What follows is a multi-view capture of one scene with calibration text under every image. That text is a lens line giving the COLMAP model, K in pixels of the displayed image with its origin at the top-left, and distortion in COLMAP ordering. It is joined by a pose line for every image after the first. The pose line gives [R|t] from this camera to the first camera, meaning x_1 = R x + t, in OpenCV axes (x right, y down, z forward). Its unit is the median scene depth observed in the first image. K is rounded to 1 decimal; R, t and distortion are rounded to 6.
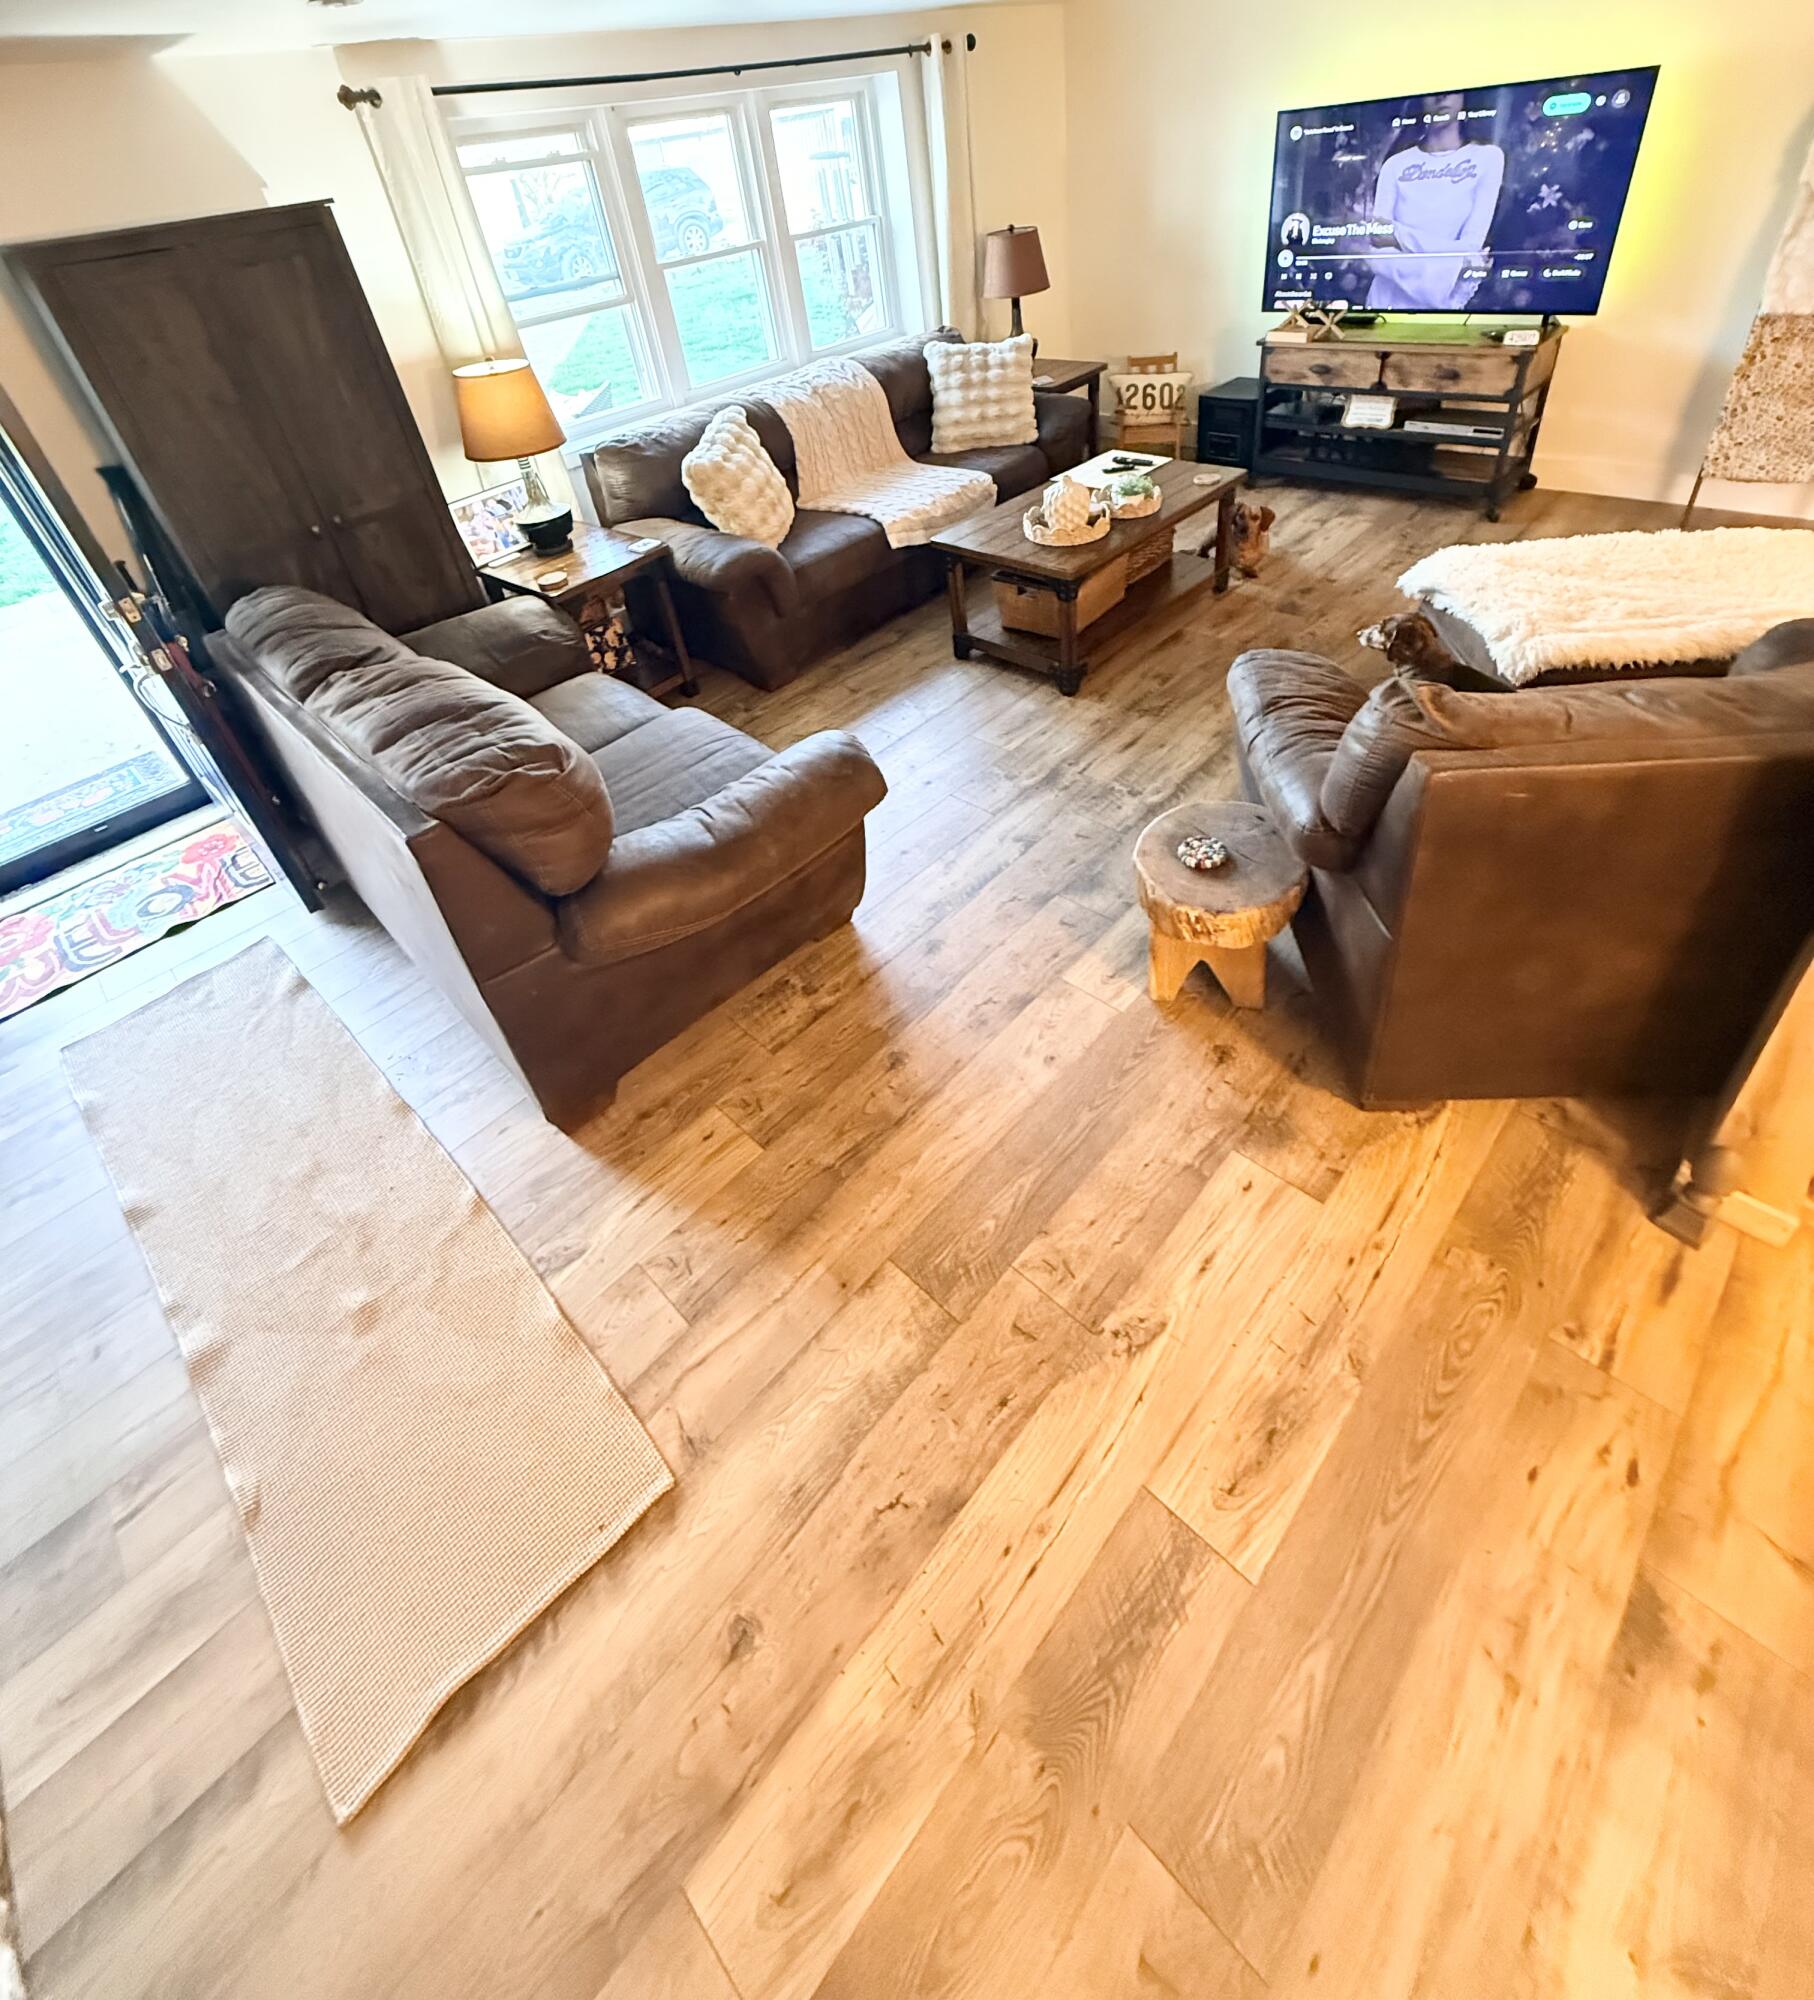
lens RADIAL K [[991.2, 0, 905.6], [0, 991.2, 999.5], [0, 0, 1]] dist [-0.002484, -0.000354]
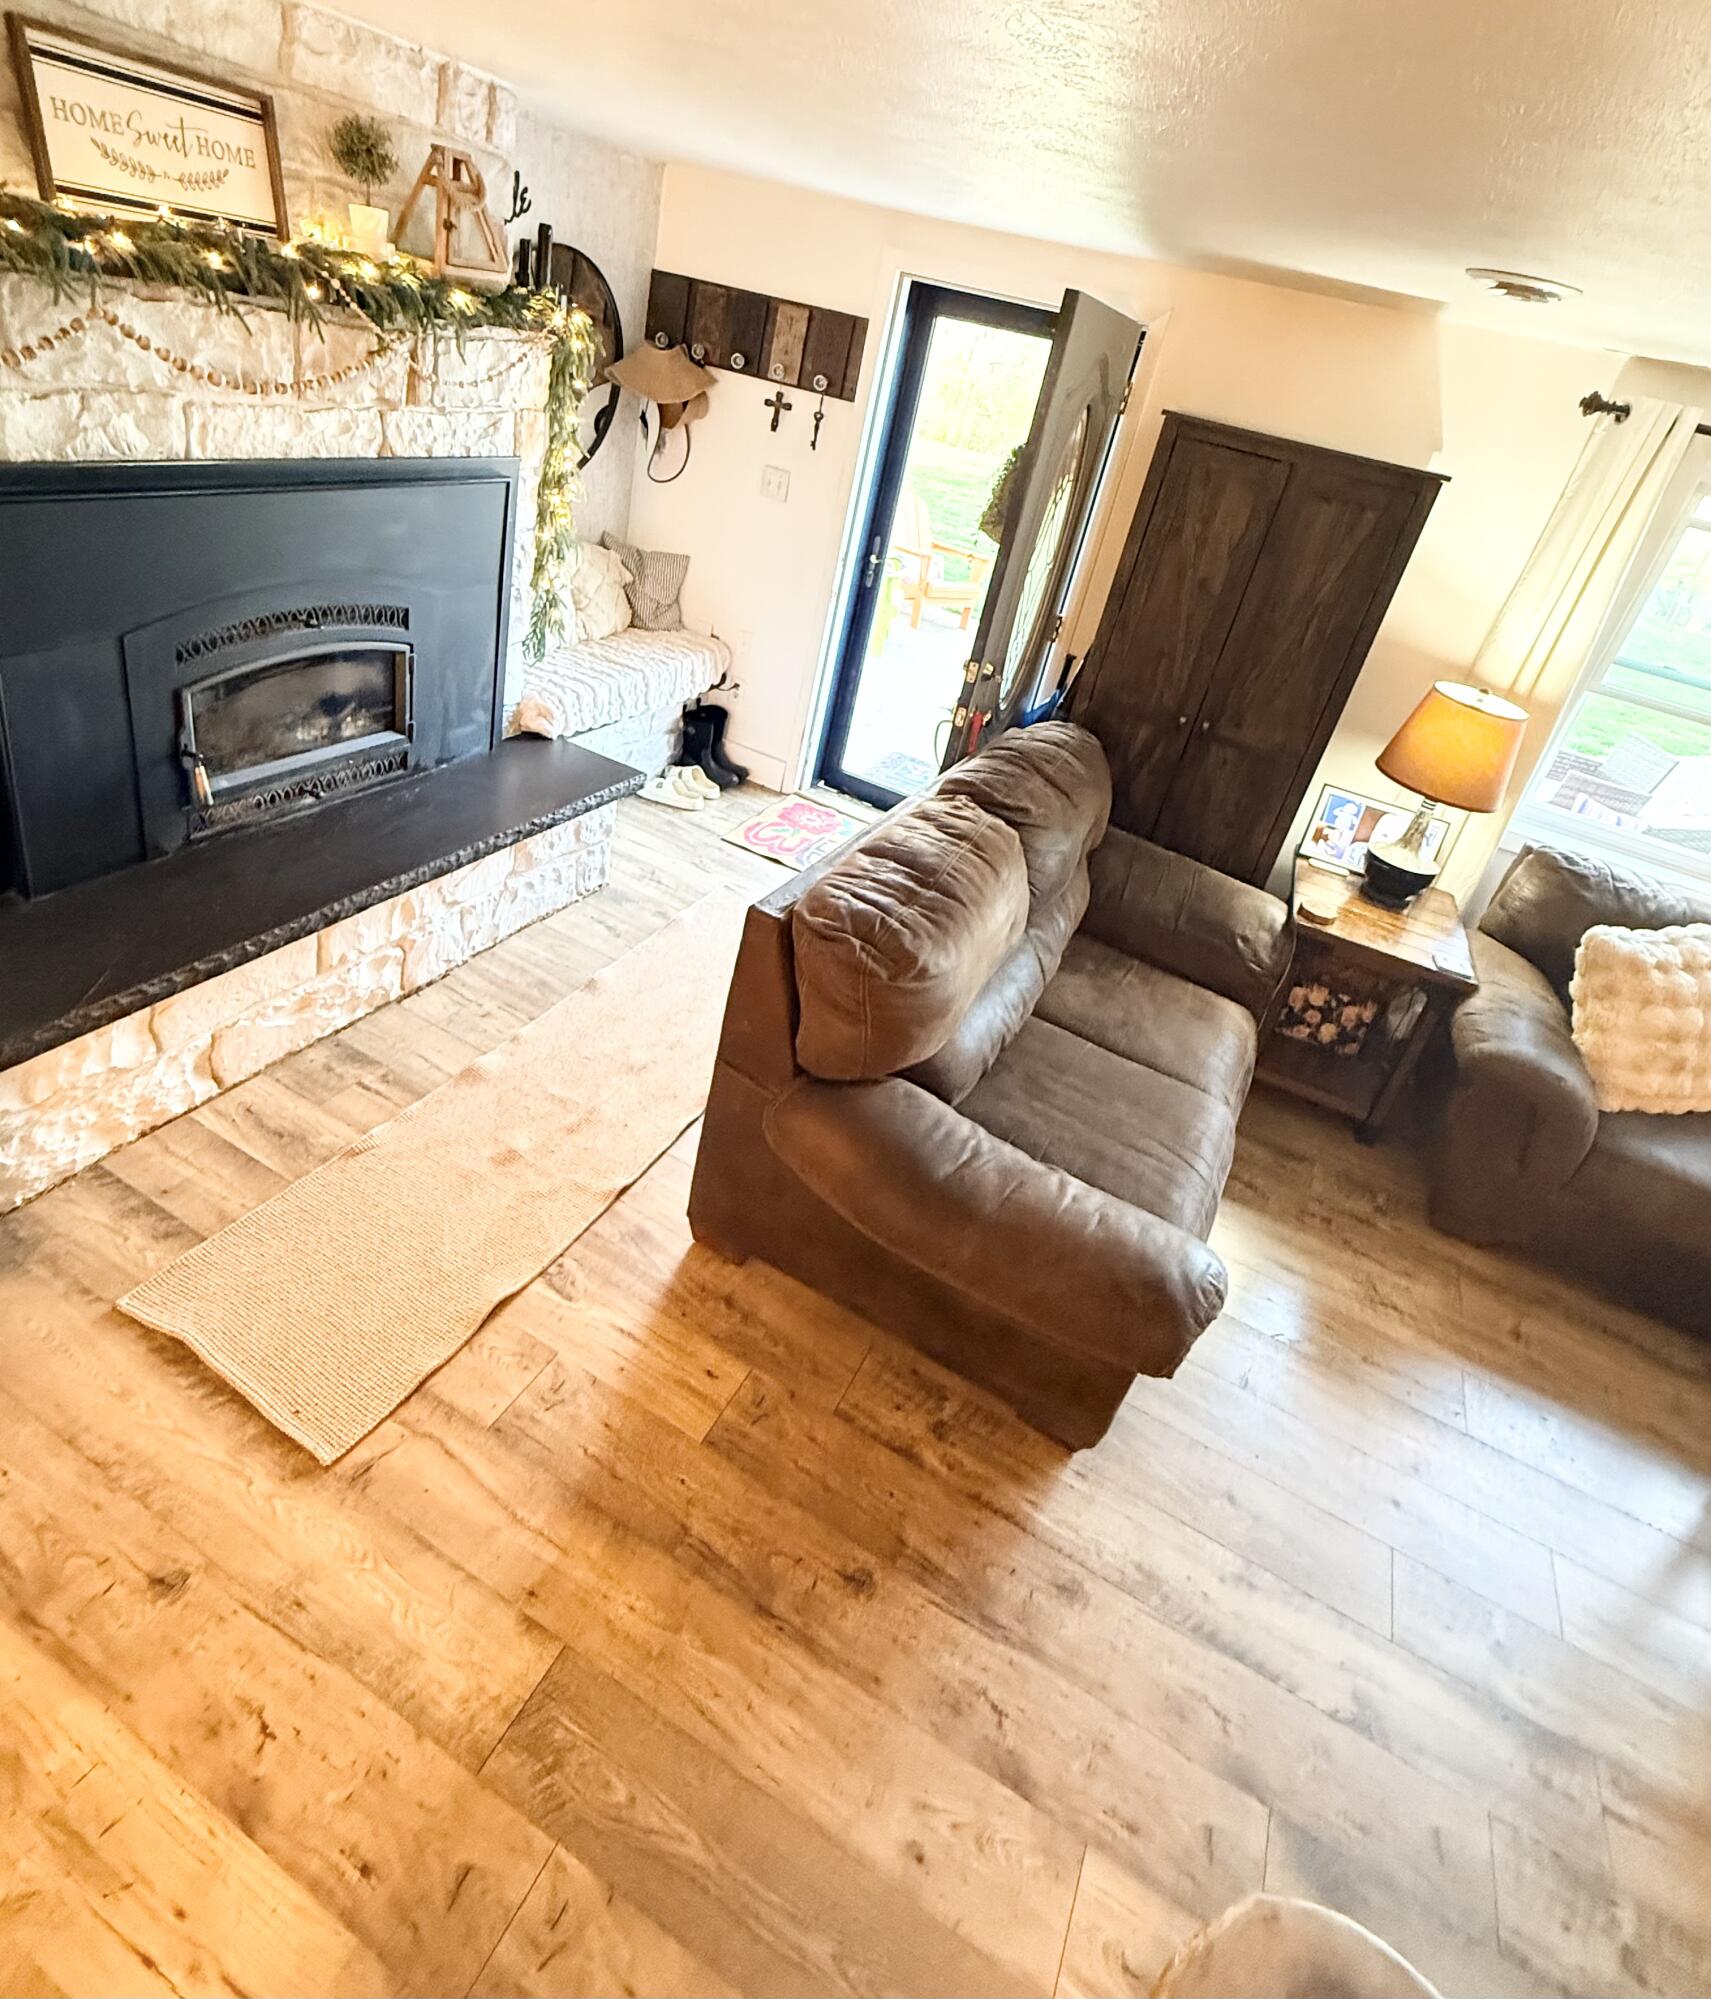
lens RADIAL K [[1114.6, 0, 854.3], [0, 1114.6, 998.6], [0, 0, 1]] dist [0.000060, -0.000857]
pose [[0.198626, 0.635378, -0.746218, 0.325253], [-0.792120, 0.552437, 0.259536, -0.377782], [0.577142, 0.539544, 0.613025, 0.327355]]
